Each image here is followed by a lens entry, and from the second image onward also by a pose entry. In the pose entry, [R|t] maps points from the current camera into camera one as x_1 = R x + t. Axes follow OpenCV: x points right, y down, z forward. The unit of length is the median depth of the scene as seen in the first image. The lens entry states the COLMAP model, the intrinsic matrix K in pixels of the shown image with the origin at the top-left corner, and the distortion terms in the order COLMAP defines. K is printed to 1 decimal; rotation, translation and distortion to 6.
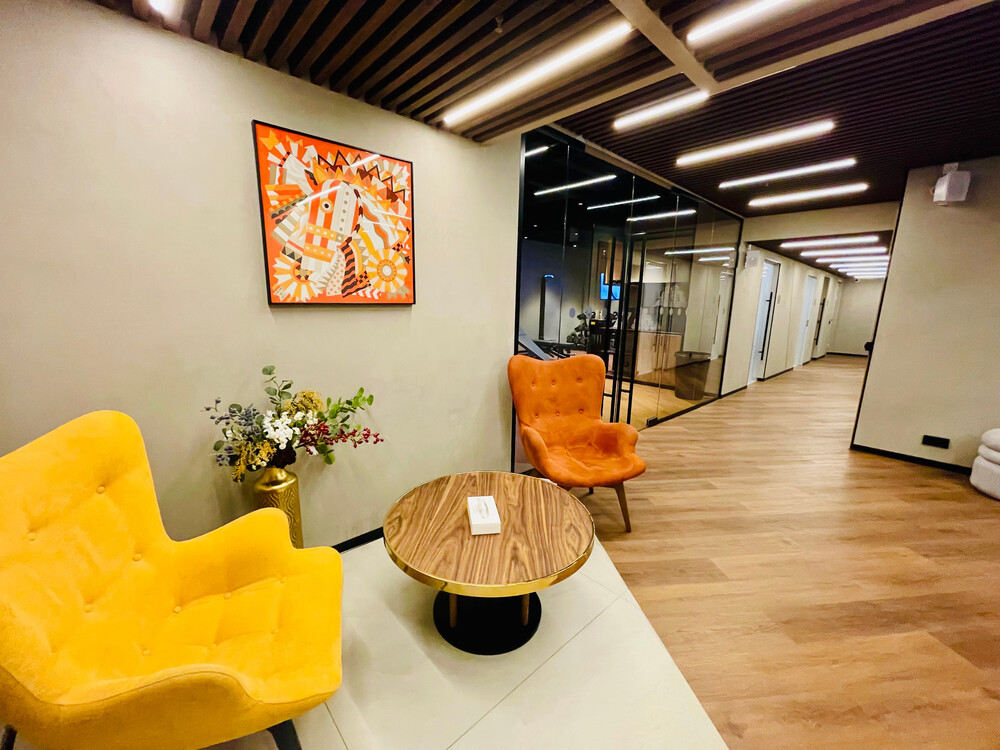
lens RADIAL K [[402.5, 0, 499.5], [0, 402.5, 377.0], [0, 0, 1]] dist [0.000846, 0.000324]
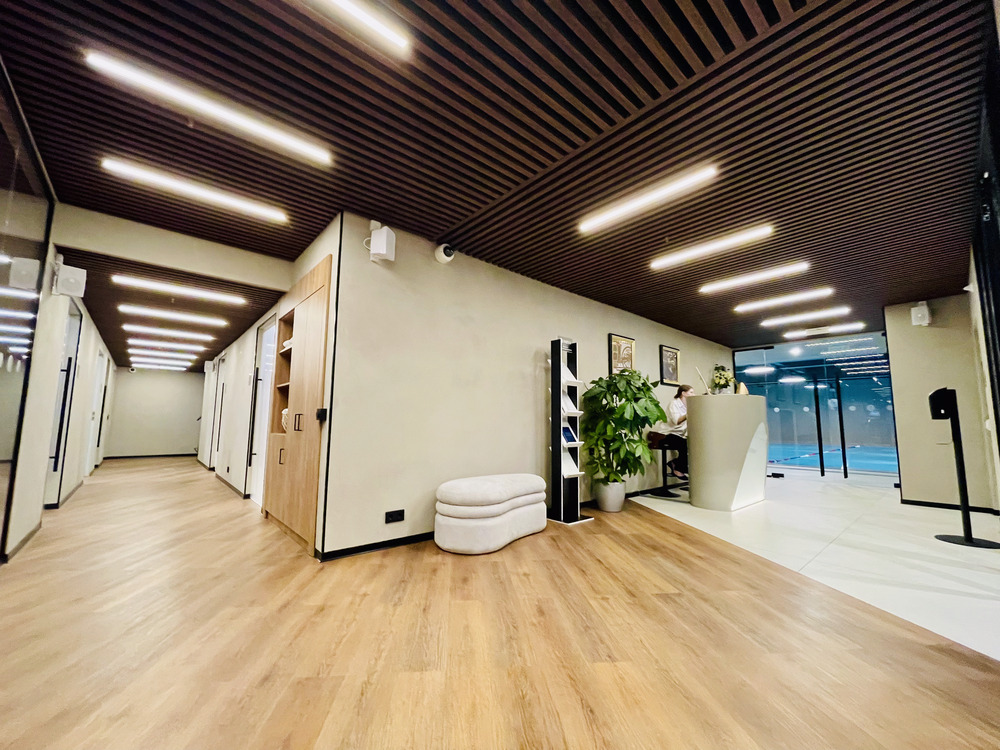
lens RADIAL K [[402.5, 0, 499.5], [0, 402.5, 377.0], [0, 0, 1]] dist [0.000846, 0.000324]
pose [[0.025915, 0.086921, 0.995878, 0.185879], [0.178789, 0.979747, -0.090166, -0.020685], [-0.983546, 0.180389, 0.009850, 0.748181]]
